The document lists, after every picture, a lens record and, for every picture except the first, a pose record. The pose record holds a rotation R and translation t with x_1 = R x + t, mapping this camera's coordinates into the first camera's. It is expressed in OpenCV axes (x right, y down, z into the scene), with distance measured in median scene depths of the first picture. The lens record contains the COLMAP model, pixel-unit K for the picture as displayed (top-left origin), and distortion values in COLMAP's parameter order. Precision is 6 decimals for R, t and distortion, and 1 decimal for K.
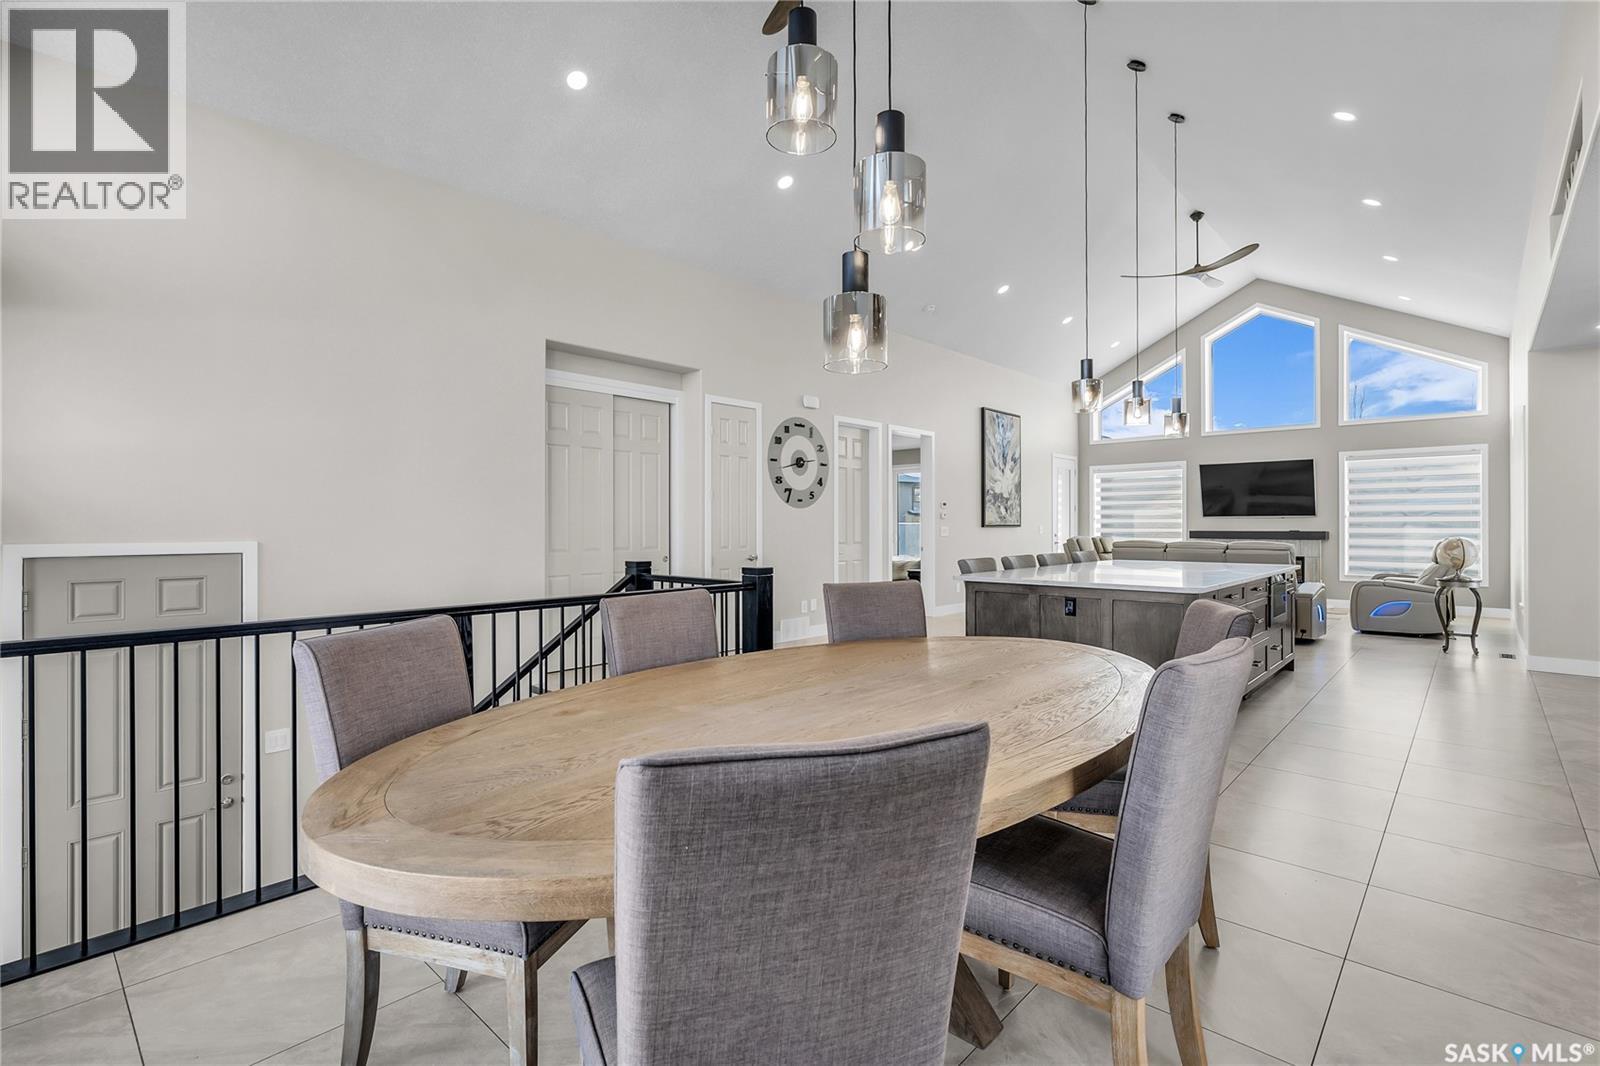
lens RADIAL K [[735.4, 0, 800.4], [0, 735.4, 523.4], [0, 0, 1]] dist [-0.004052, -0.001106]
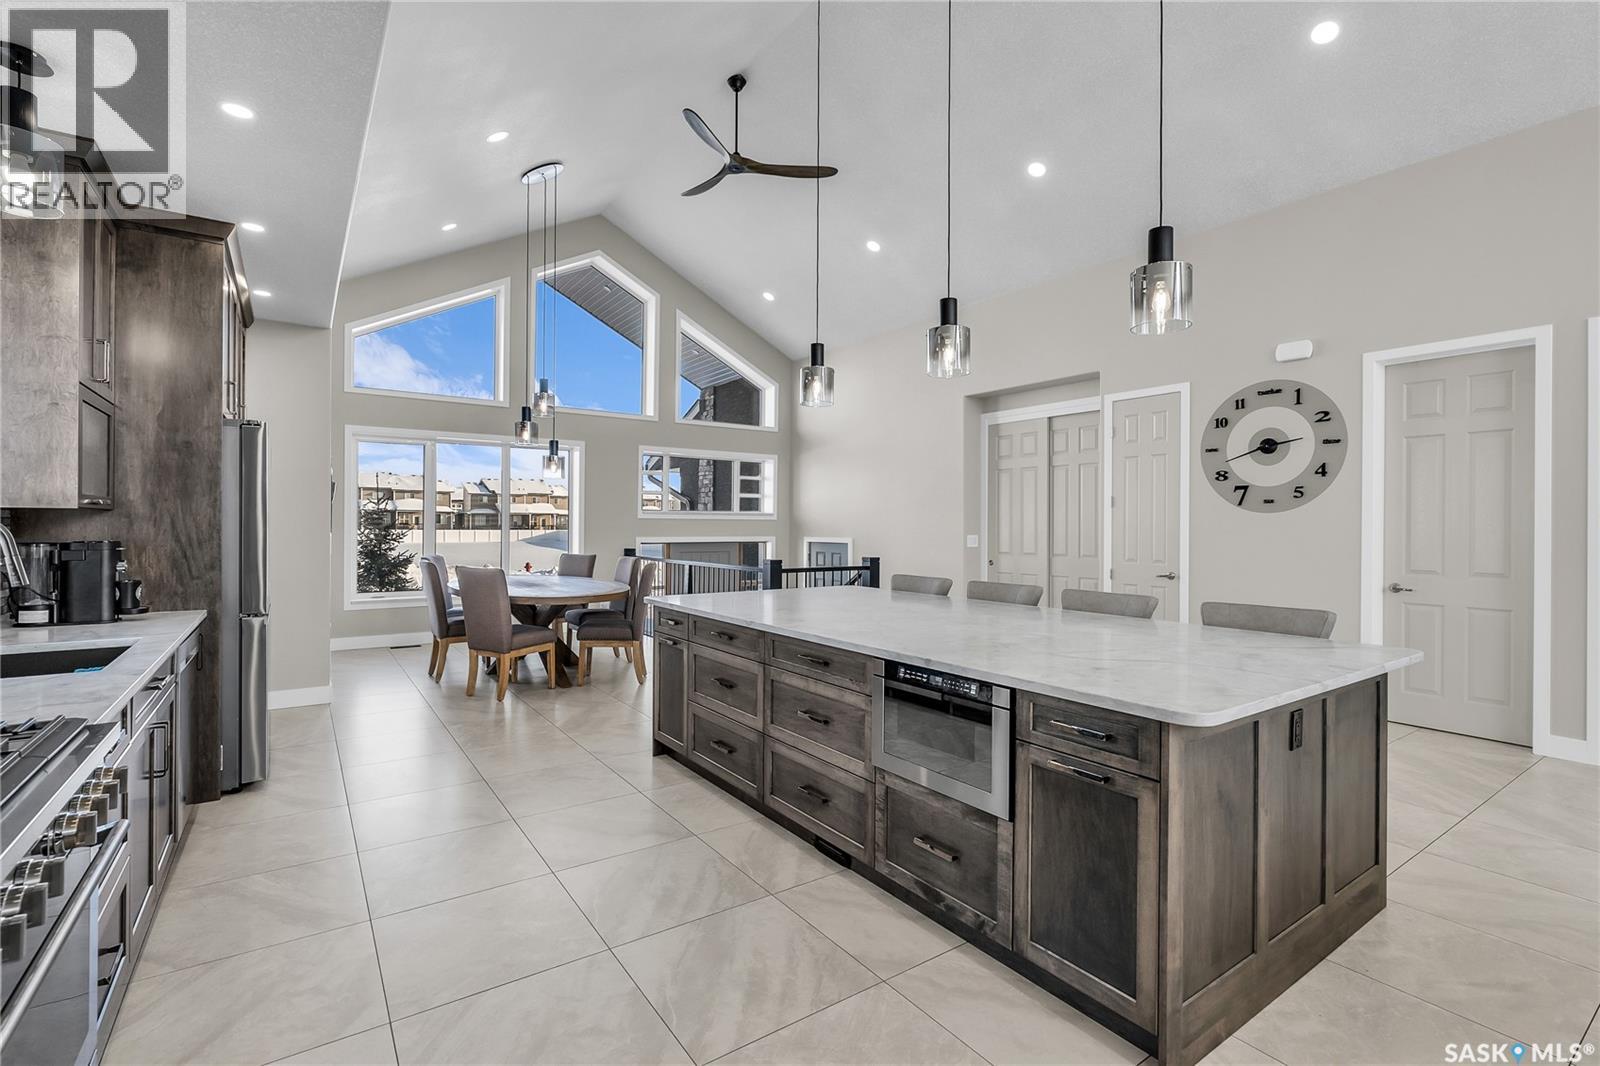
lens RADIAL K [[735.4, 0, 805.6], [0, 735.4, 527.5], [0, 0, 1]] dist [-0.004052, -0.001106]
pose [[-0.205802, 0.002904, -0.978589, 0.633214], [-0.001941, 0.999992, 0.003376, -0.006650], [0.978592, 0.002595, -0.205794, 0.596052]]
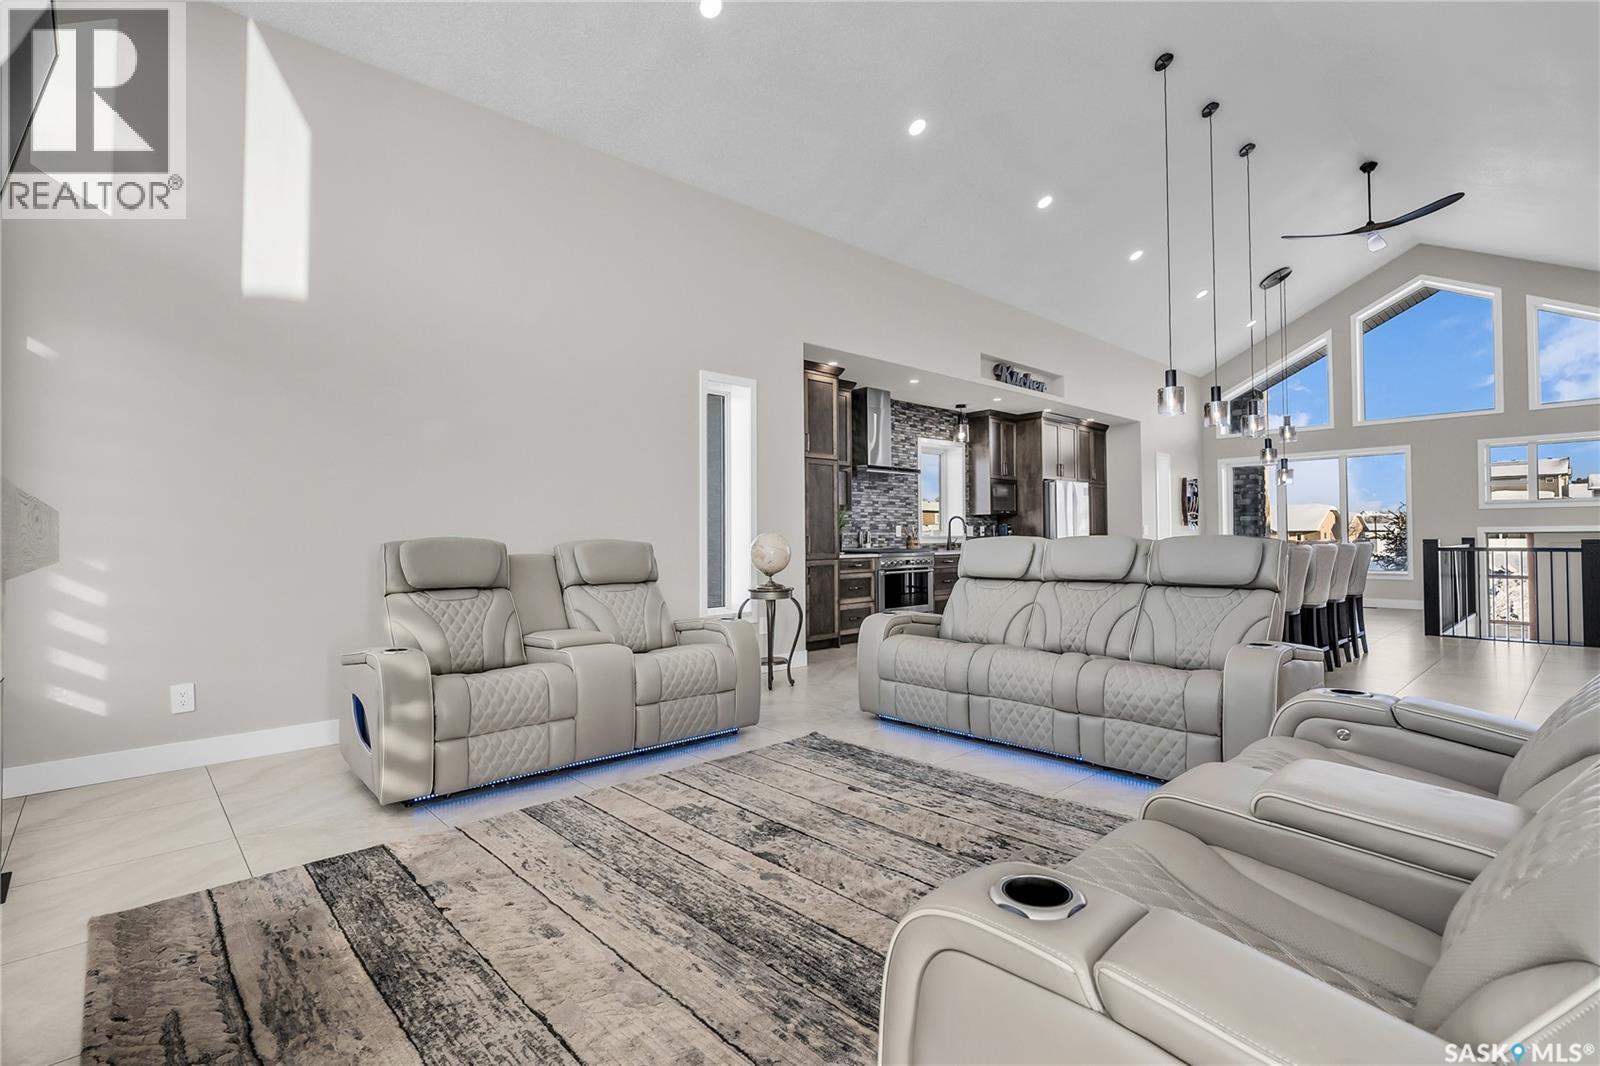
lens RADIAL K [[735.4, 0, 794.7], [0, 735.4, 526.7], [0, 0, 1]] dist [-0.004052, -0.001106]
pose [[-0.997297, 0.009662, 0.072831, 0.604348], [0.008487, 0.999829, -0.016417, 0.018053], [-0.072977, -0.015755, -0.997209, 1.258113]]
